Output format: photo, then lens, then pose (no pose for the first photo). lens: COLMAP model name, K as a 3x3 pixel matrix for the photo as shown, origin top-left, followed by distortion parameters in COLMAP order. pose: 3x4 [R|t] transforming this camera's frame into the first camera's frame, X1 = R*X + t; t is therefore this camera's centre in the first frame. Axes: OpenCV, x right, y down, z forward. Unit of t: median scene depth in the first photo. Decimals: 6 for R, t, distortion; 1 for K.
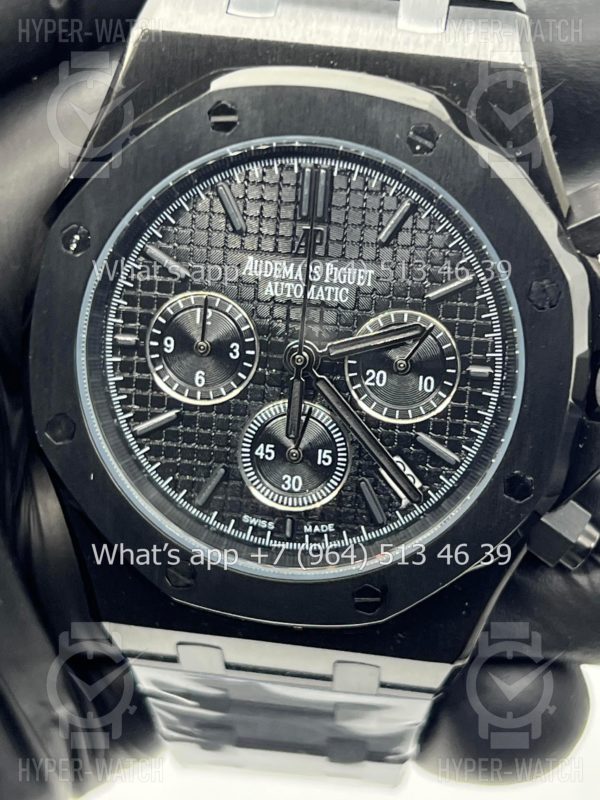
lens RADIAL K [[1880.4, 0, 299.4], [0, 1880.4, 401.6], [0, 0, 1]] dist [0.234254, 0.000000]
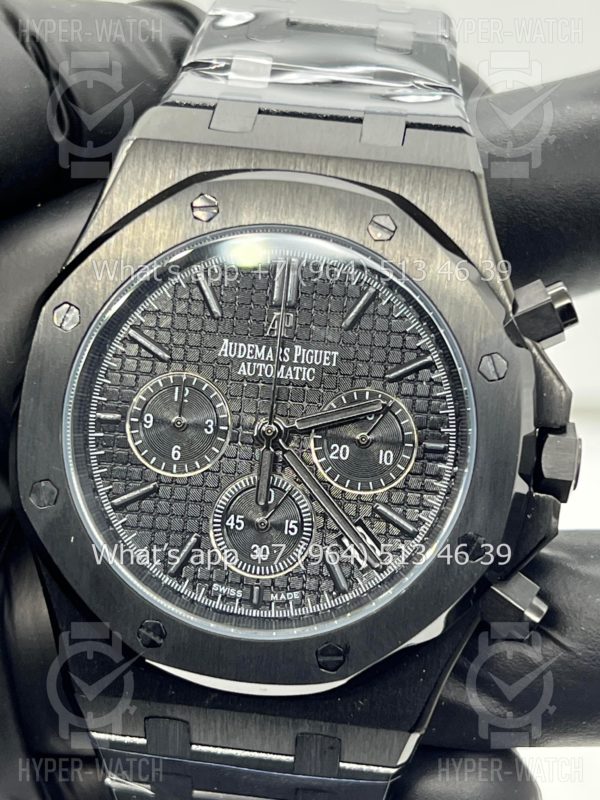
lens RADIAL K [[1880.4, 0, 305.2], [0, 1880.4, 400.3], [0, 0, 1]] dist [0.234254, 0.000000]
pose [[0.999541, 0.016324, 0.025531, -0.007129], [-0.010499, 0.976874, -0.213556, 0.189349], [-0.028427, 0.213190, 0.976597, -0.060931]]
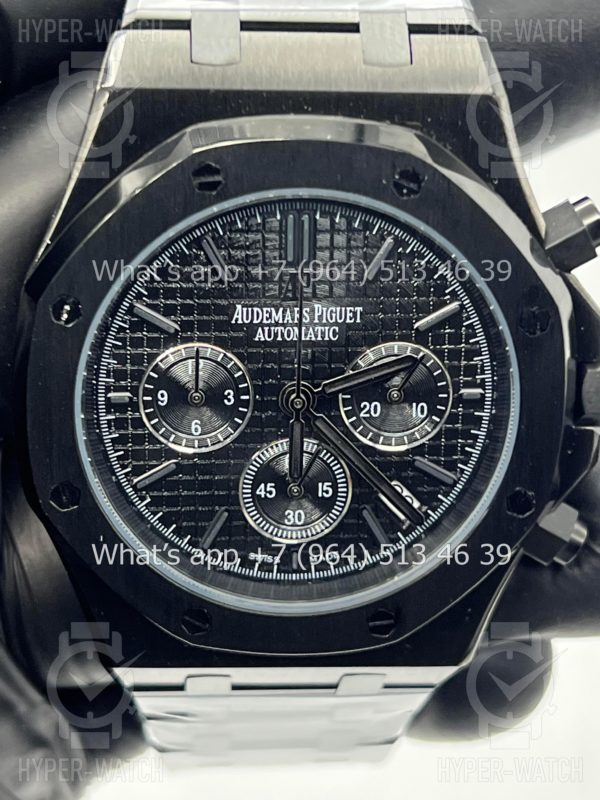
lens RADIAL K [[1880.4, 0, 299.3], [0, 1880.4, 405.7], [0, 0, 1]] dist [0.234254, 0.000000]
pose [[0.983315, -0.111568, 0.143683, -0.142960], [0.094346, 0.988089, 0.121569, -0.141751], [-0.155535, -0.105985, 0.982128, 0.007362]]
